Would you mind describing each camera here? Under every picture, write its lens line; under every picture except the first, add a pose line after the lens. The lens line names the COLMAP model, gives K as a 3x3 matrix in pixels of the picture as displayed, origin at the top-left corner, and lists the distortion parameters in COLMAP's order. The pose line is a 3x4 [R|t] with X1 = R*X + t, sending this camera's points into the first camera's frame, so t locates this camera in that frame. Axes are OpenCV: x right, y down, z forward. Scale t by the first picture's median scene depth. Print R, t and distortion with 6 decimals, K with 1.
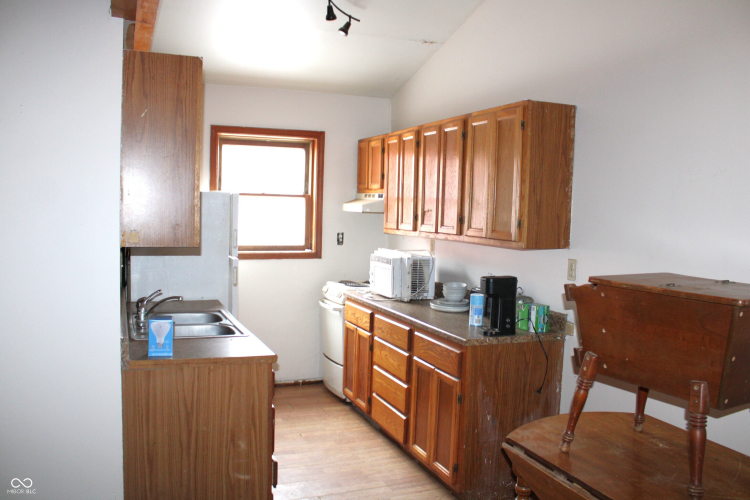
lens RADIAL K [[636.7, 0, 374.3], [0, 636.7, 249.8], [0, 0, 1]] dist [-0.098833, 0.047982]
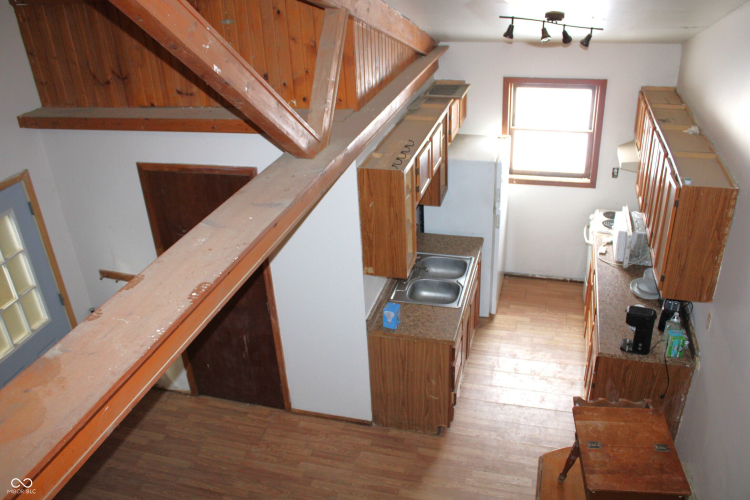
lens RADIAL K [[636.7, 0, 379.4], [0, 636.7, 250.0], [0, 0, 1]] dist [-0.098833, 0.047982]
pose [[0.783420, 0.229666, -0.577500, 0.473004], [0.034734, 0.911583, 0.409646, -0.586376], [0.620521, -0.340984, 0.706176, -0.150919]]
